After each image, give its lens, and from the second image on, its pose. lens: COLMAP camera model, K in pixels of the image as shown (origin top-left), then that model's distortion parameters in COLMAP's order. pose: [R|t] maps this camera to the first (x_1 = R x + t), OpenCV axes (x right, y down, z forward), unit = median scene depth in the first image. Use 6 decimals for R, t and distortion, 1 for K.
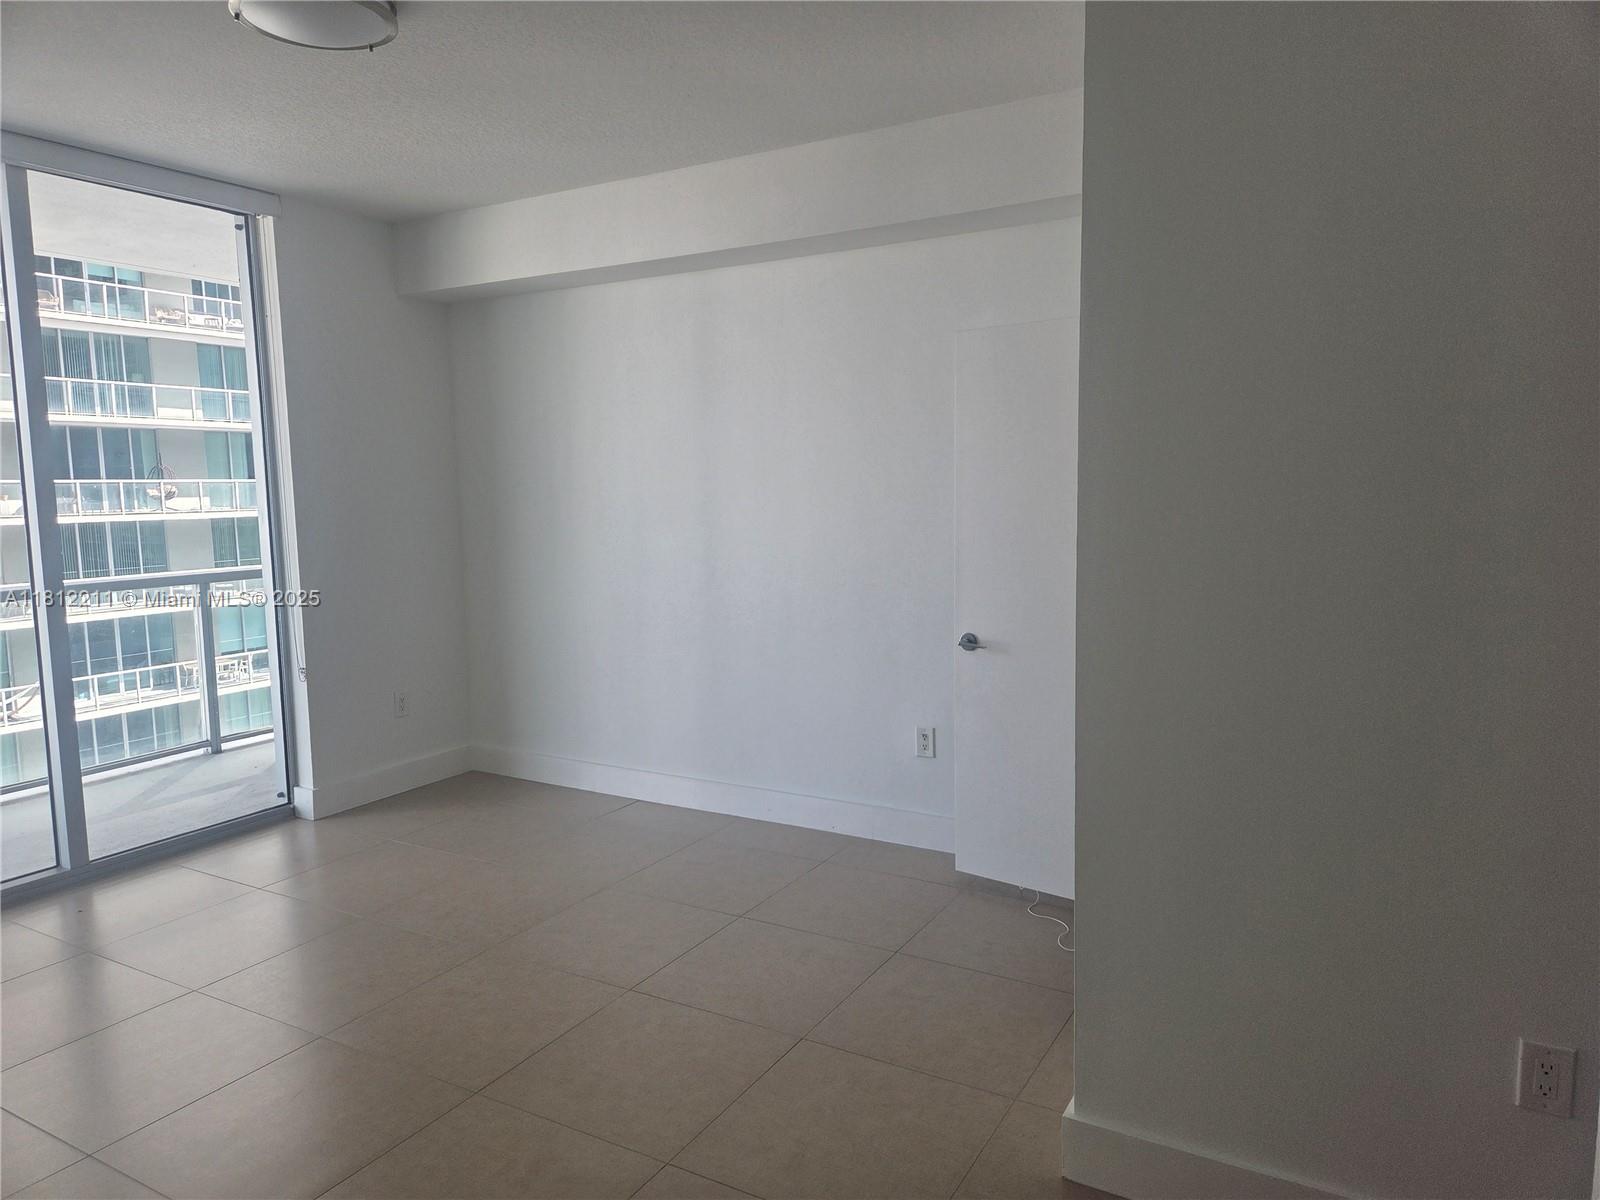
lens RADIAL K [[1080.2, 0, 791.0], [0, 1080.2, 601.7], [0, 0, 1]] dist [0.074174, -0.063539]
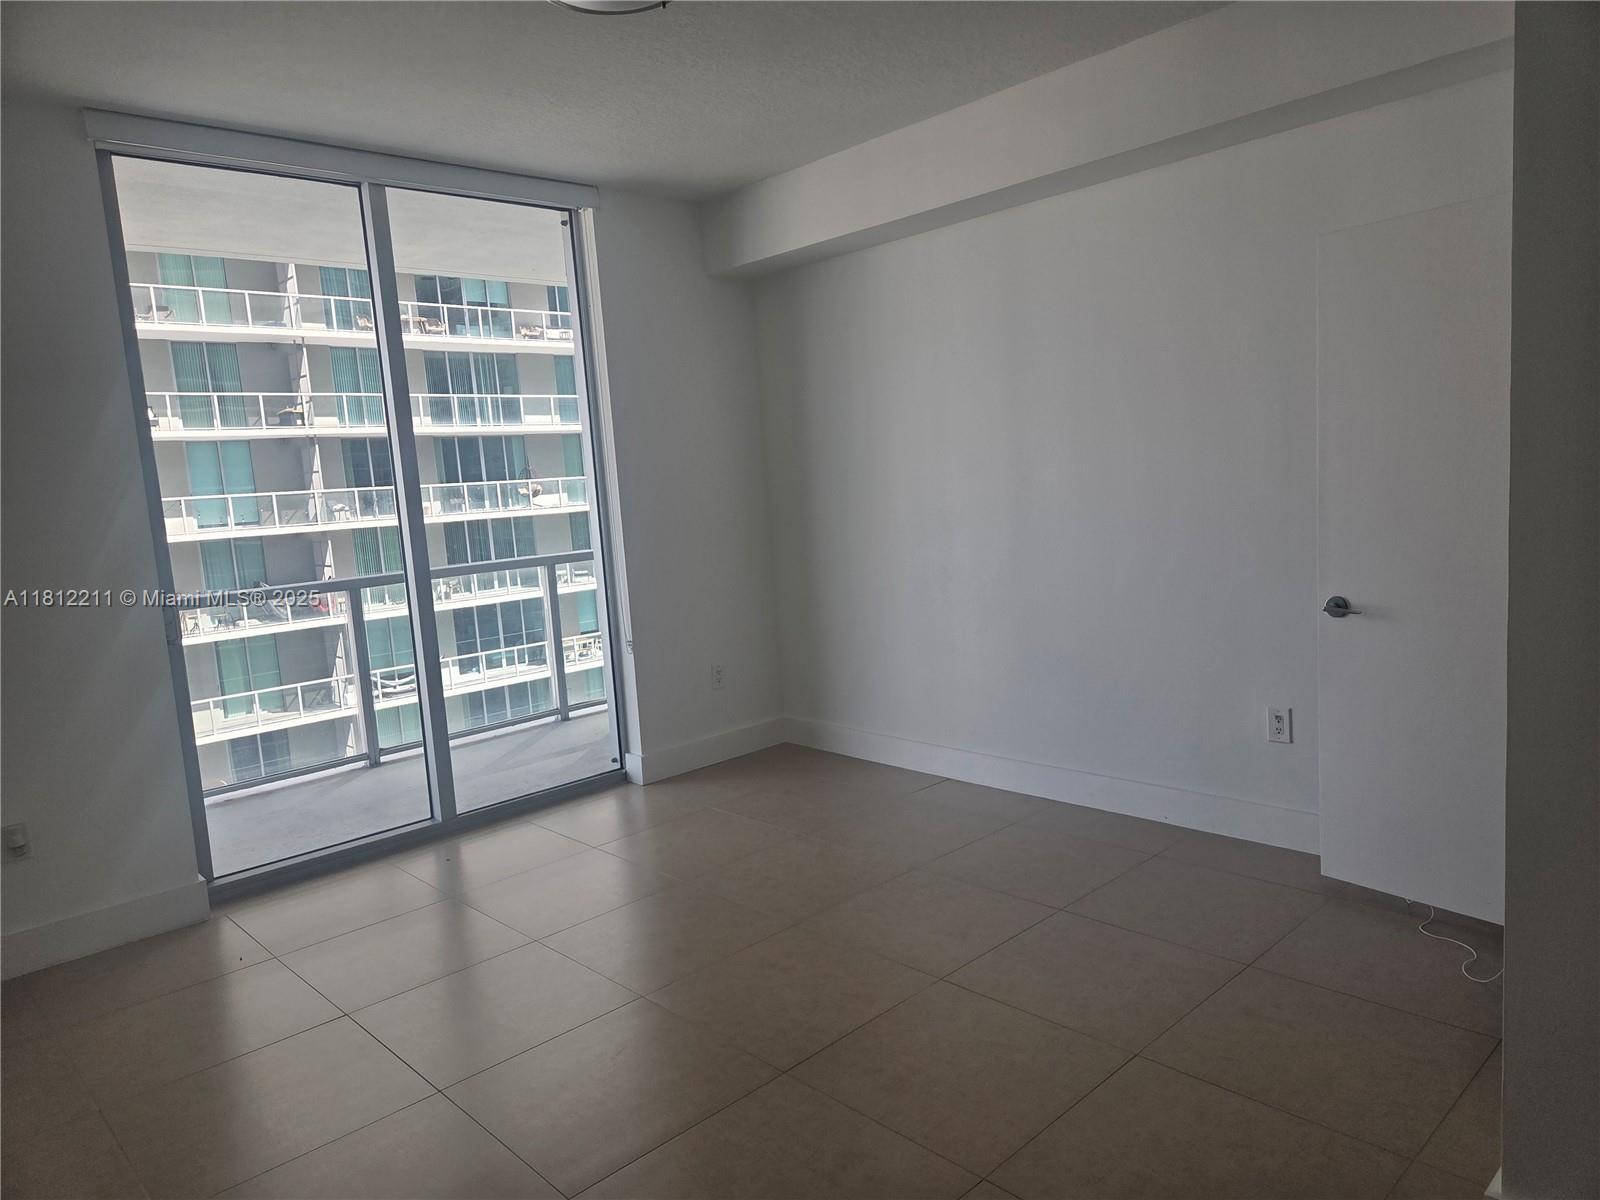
lens RADIAL K [[1080.2, 0, 791.0], [0, 1080.2, 601.7], [0, 0, 1]] dist [0.074174, -0.063539]
pose [[0.959183, -0.012090, -0.282526, -0.001198], [0.017607, 0.999700, 0.016998, 0.006897], [0.282236, -0.021279, 0.959109, 0.038651]]
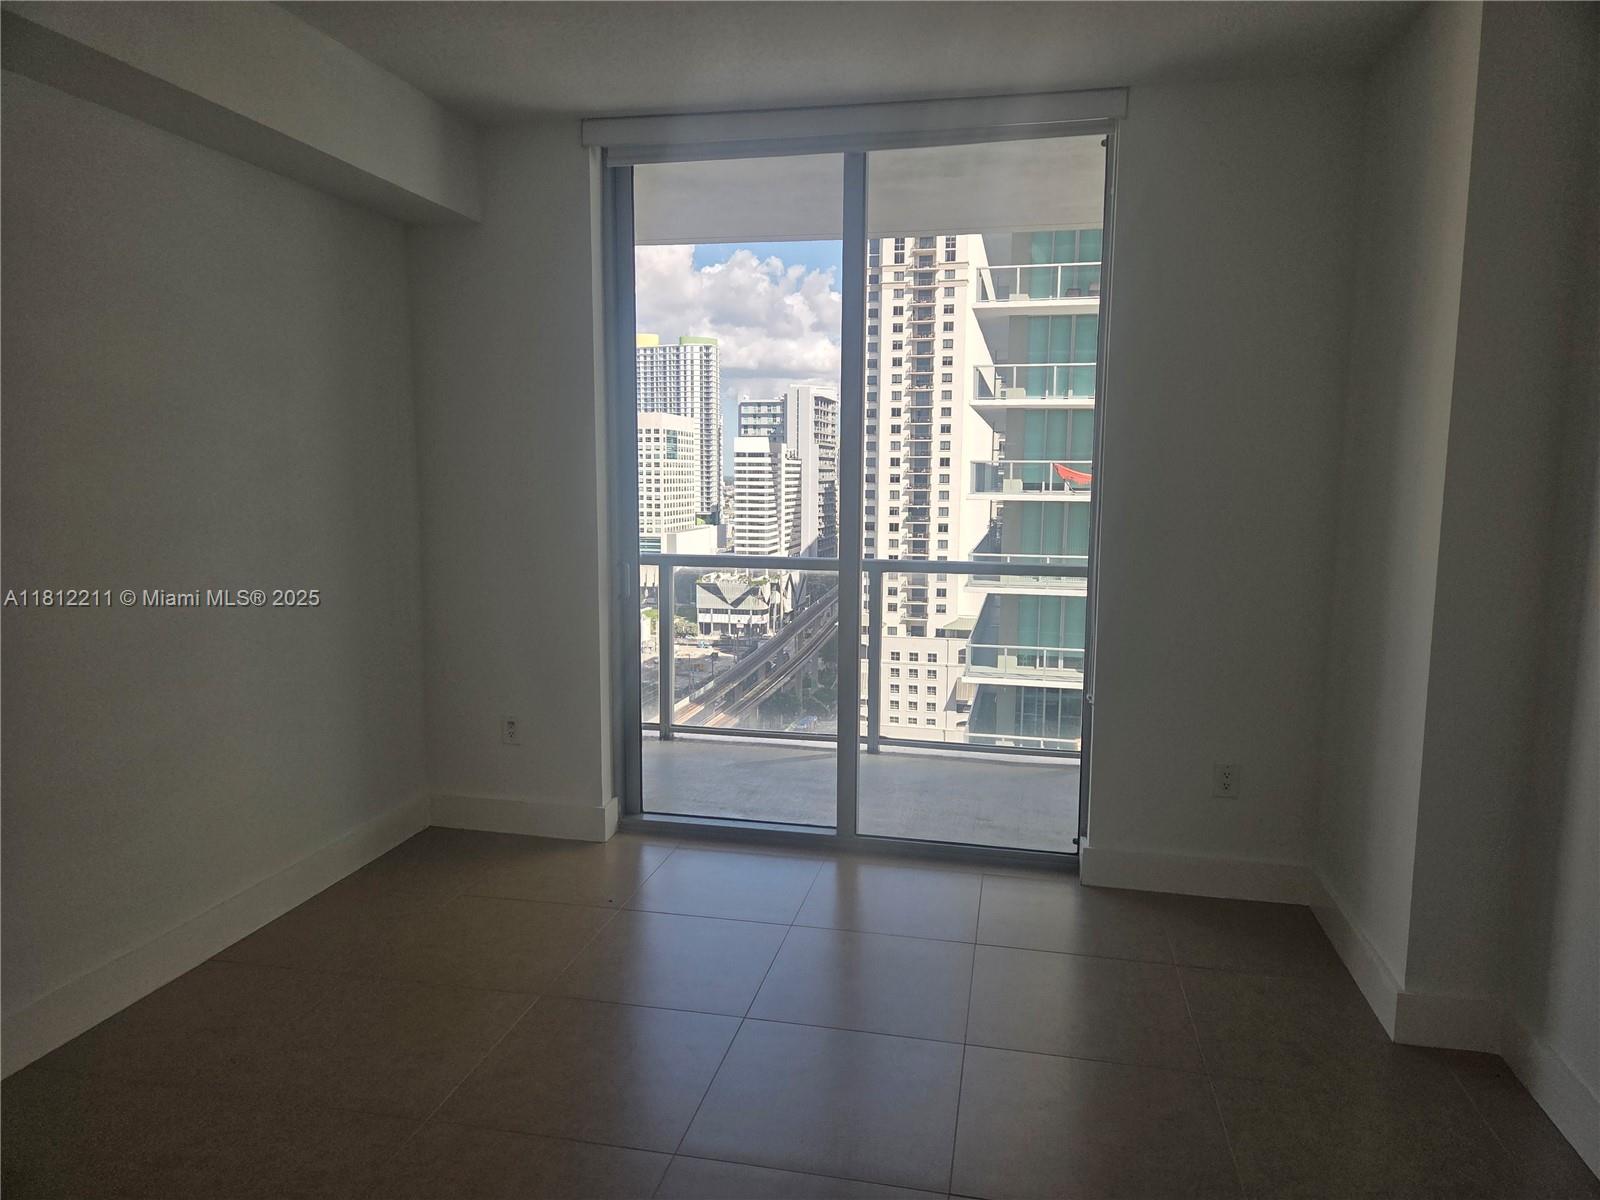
lens RADIAL K [[1152.6, 0, 752.6], [0, 1152.6, 633.0], [0, 0, 1]] dist [0.006085, -0.000374]
pose [[0.305507, 0.148773, -0.940496, 0.241305], [-0.127658, 0.985201, 0.114377, -0.043896], [0.943594, 0.085119, 0.319978, 0.447961]]
